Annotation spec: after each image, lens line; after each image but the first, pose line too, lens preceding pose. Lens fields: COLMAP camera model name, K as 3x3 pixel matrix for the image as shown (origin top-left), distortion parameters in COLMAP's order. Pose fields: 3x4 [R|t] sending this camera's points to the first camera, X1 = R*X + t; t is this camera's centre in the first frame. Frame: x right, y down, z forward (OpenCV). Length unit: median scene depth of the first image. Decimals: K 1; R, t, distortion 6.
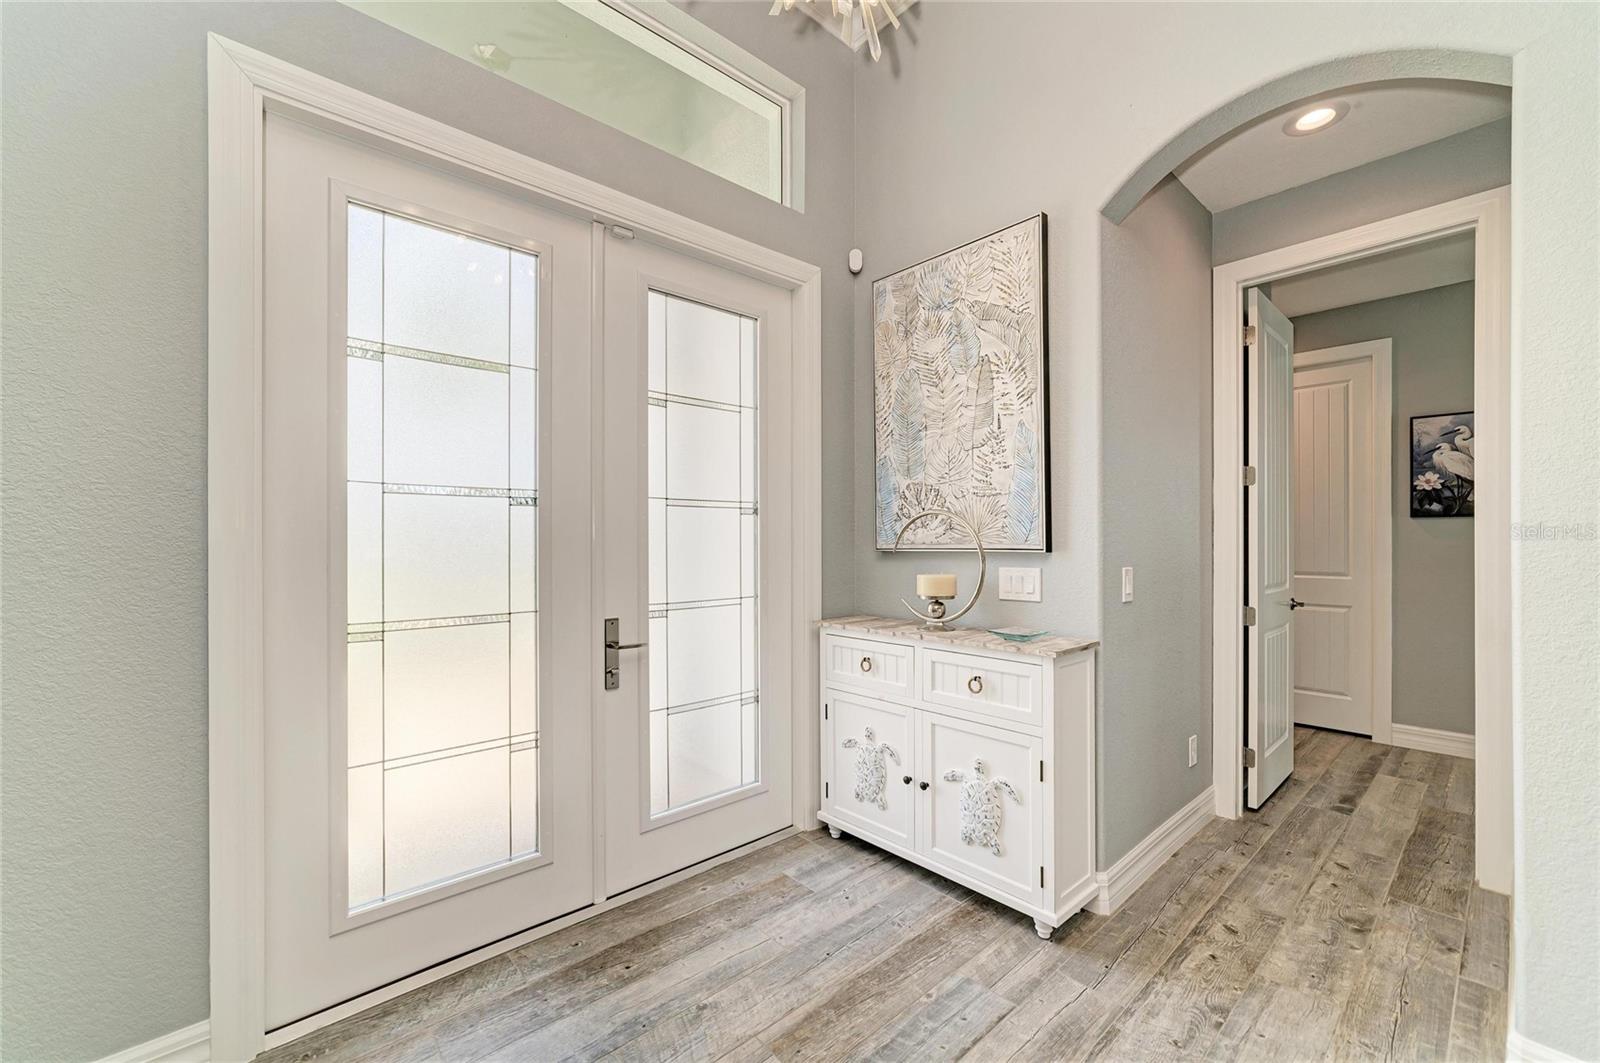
lens RADIAL K [[643.8, 0, 810.1], [0, 643.8, 540.4], [0, 0, 1]] dist [-0.006953, 0.001474]
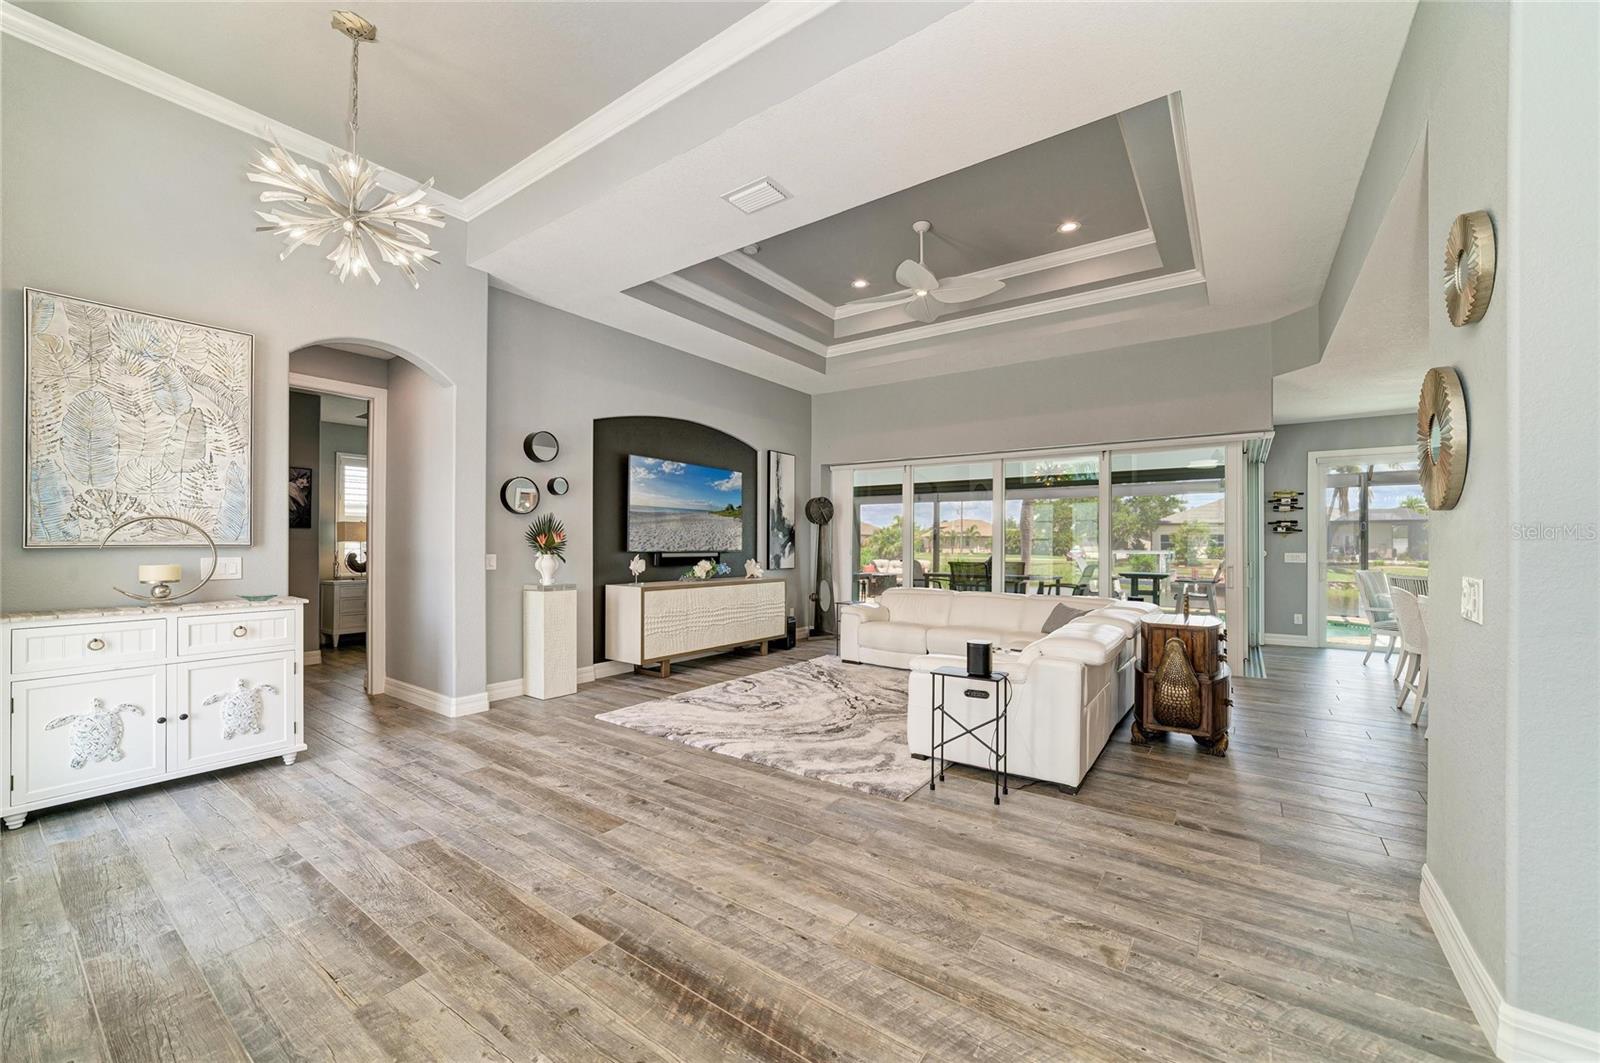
lens RADIAL K [[623.0, 0, 796.7], [0, 623.0, 539.0], [0, 0, 1]] dist [-0.012176, 0.004531]
pose [[-0.201718, 0.008081, 0.979410, -1.253151], [-0.001590, 0.999962, -0.008578, 0.008960], [-0.979442, -0.003288, -0.201697, -0.017686]]
